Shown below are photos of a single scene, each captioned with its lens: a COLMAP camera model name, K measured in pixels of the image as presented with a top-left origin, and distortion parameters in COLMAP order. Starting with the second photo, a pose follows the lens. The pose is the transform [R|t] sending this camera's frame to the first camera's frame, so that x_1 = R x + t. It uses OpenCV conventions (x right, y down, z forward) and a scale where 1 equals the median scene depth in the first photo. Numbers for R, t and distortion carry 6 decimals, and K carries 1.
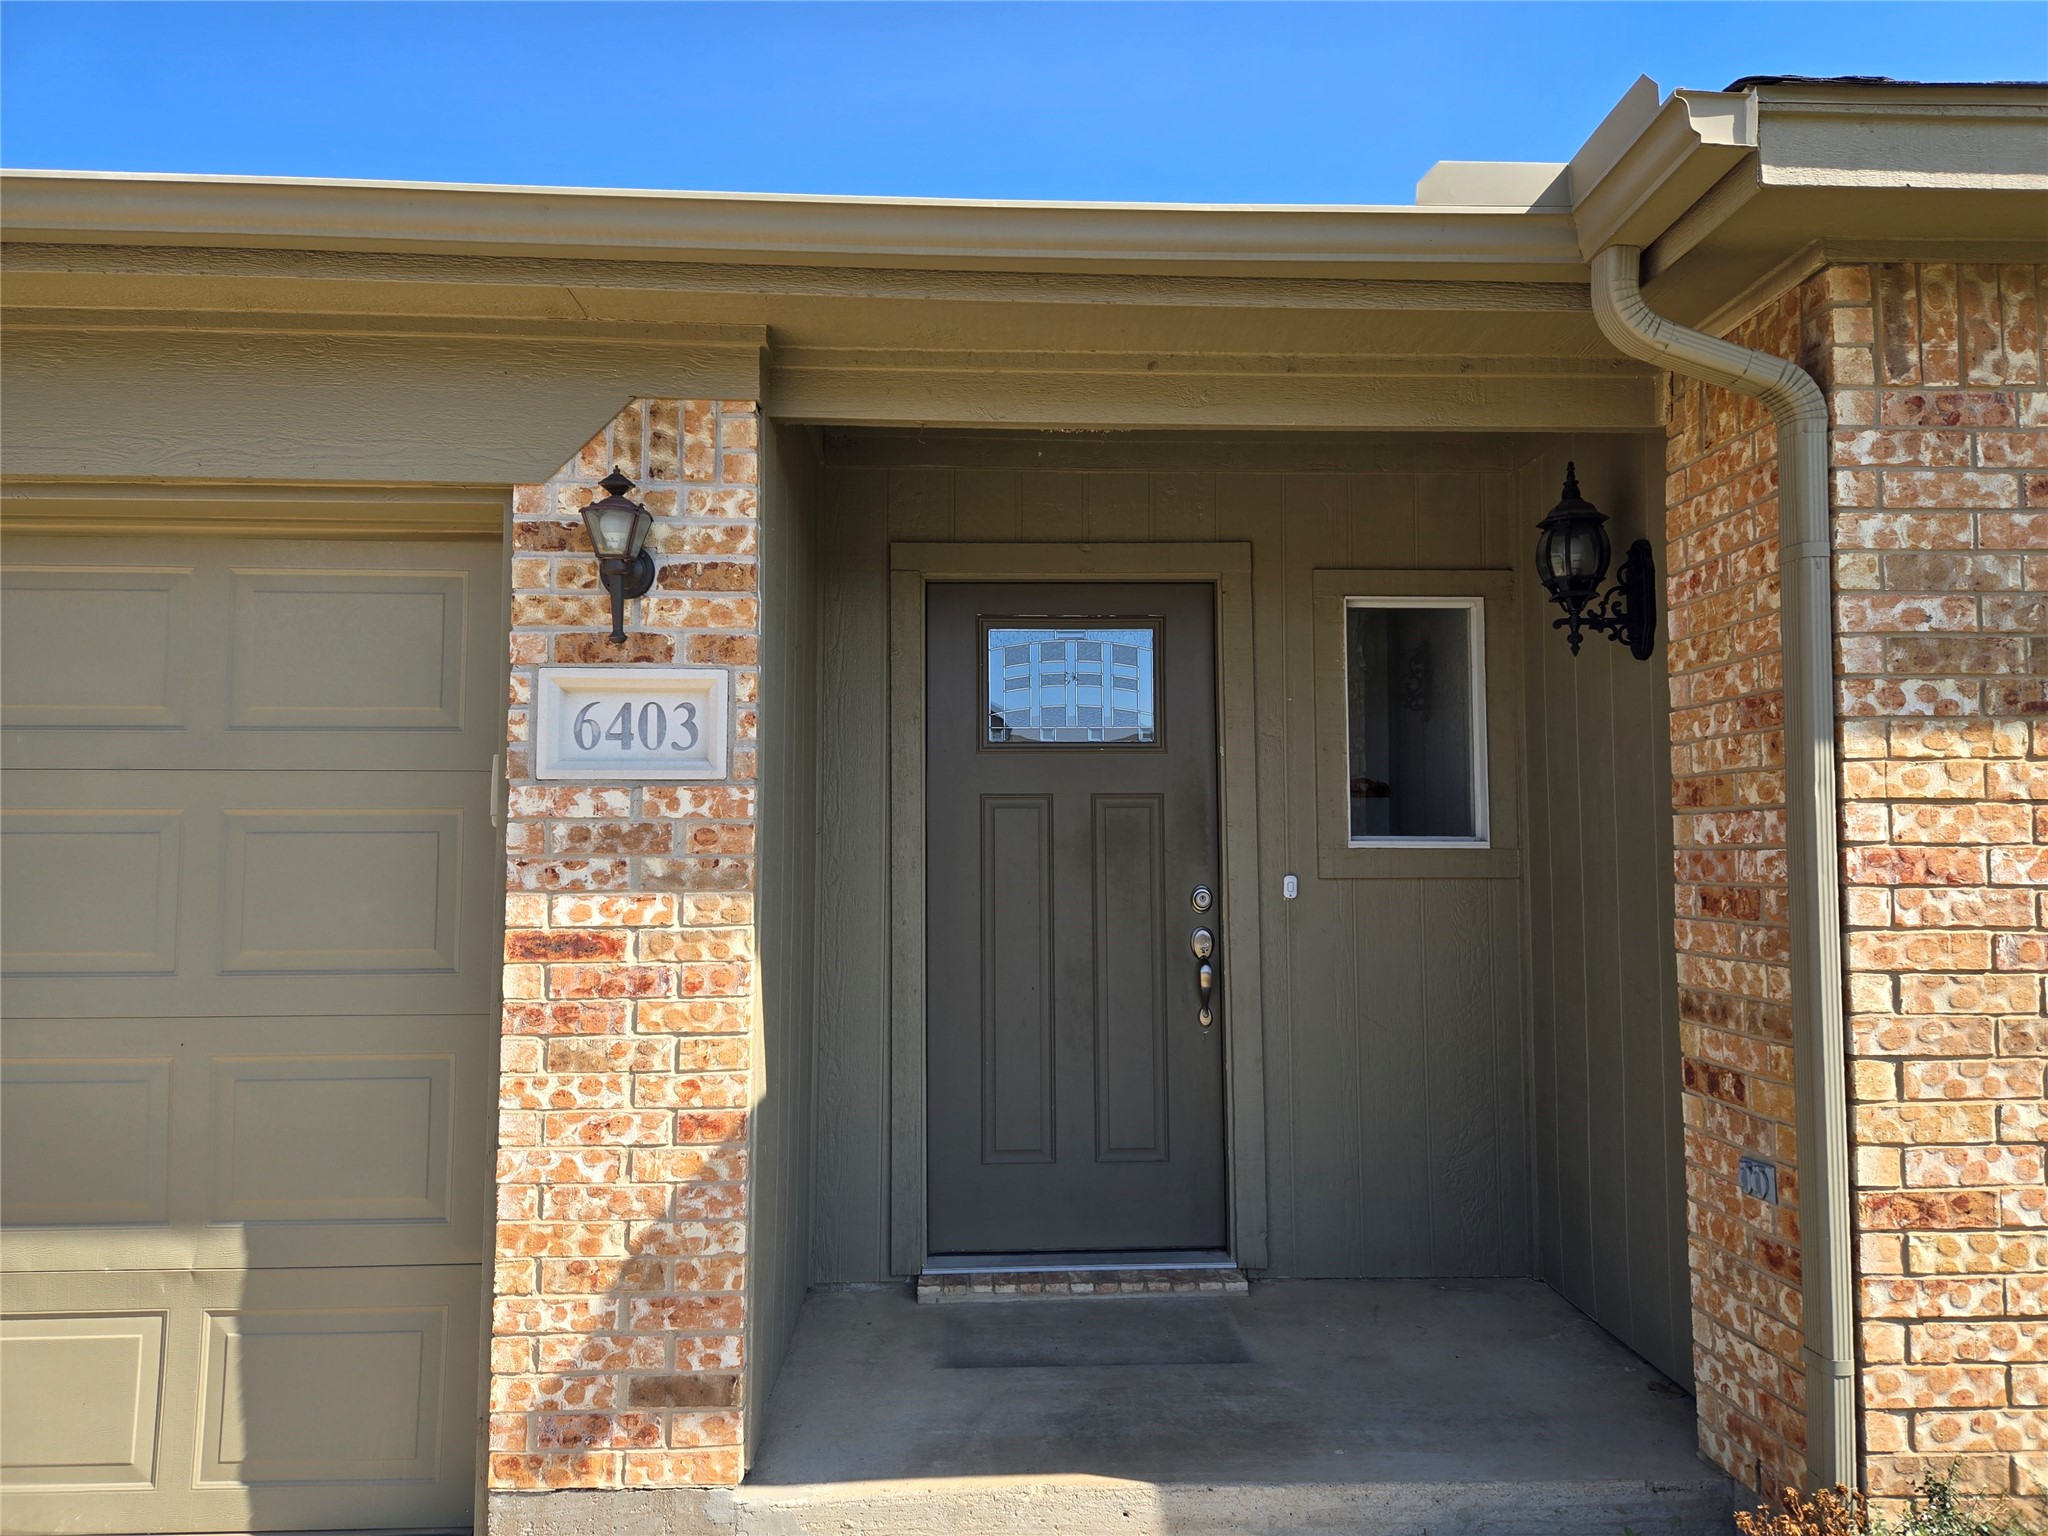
lens RADIAL K [[1353.0, 0, 1024.0], [0, 1353.0, 768.0], [0, 0, 1]] dist [0.028387, -0.000439]
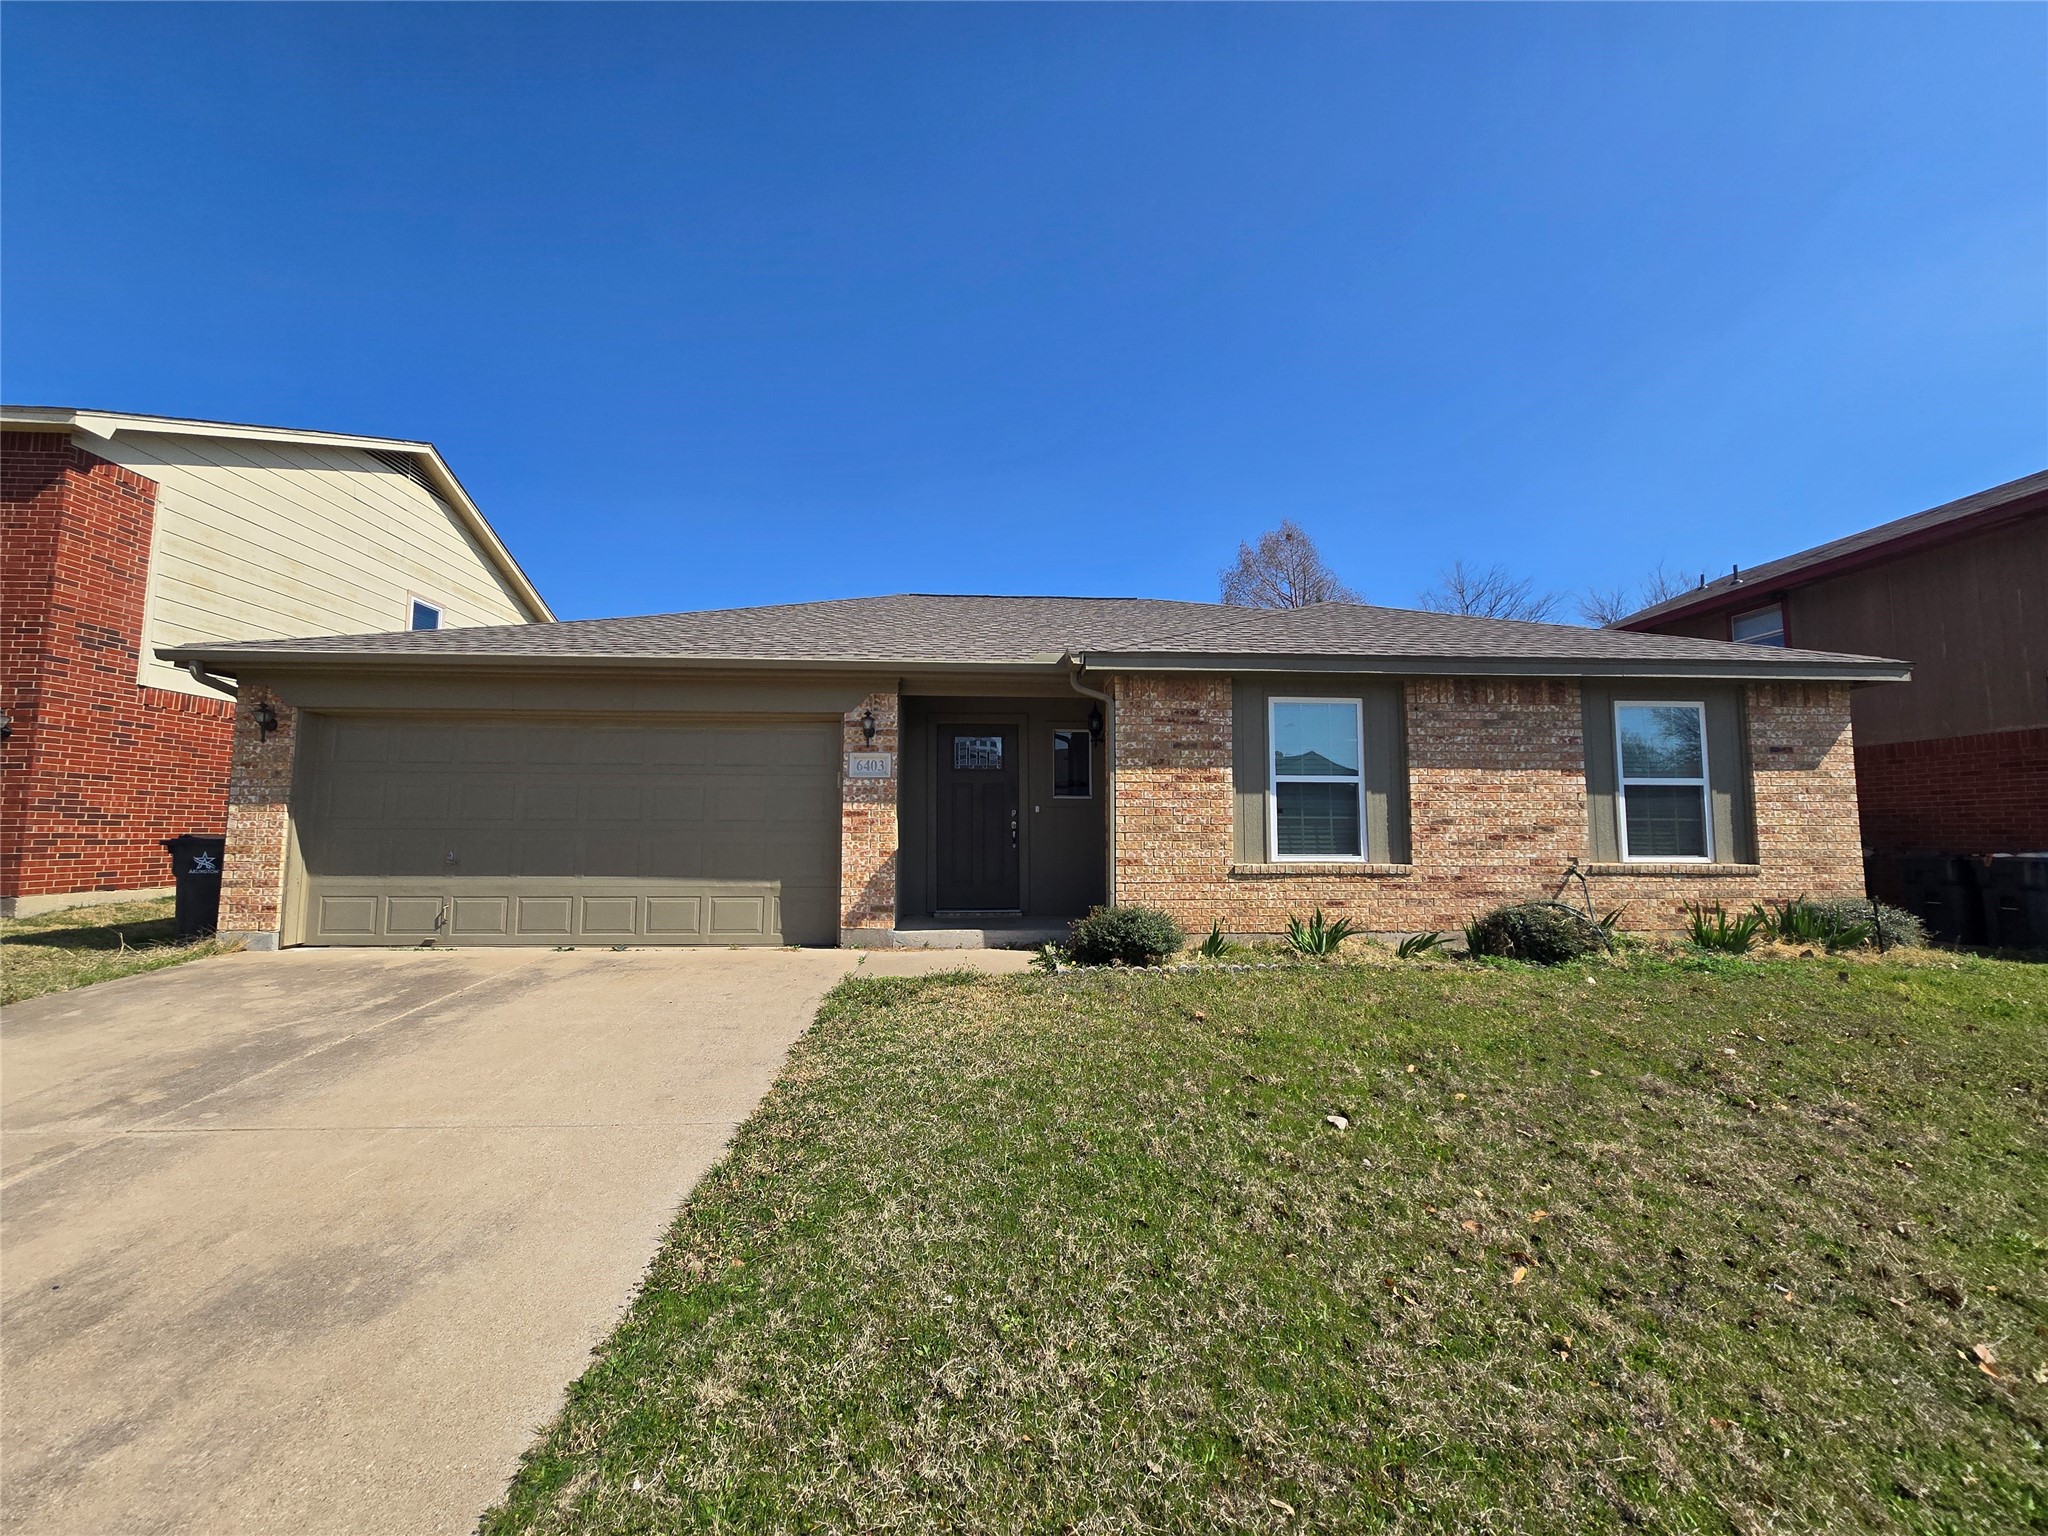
lens RADIAL K [[838.7, 0, 1028.2], [0, 838.7, 759.1], [0, 0, 1]] dist [-0.001299, 0.001124]
pose [[0.999798, 0.003895, 0.019695, 0.186984], [-0.003440, 0.999727, -0.023104, 0.010271], [-0.019780, 0.023031, 0.999539, -1.833269]]
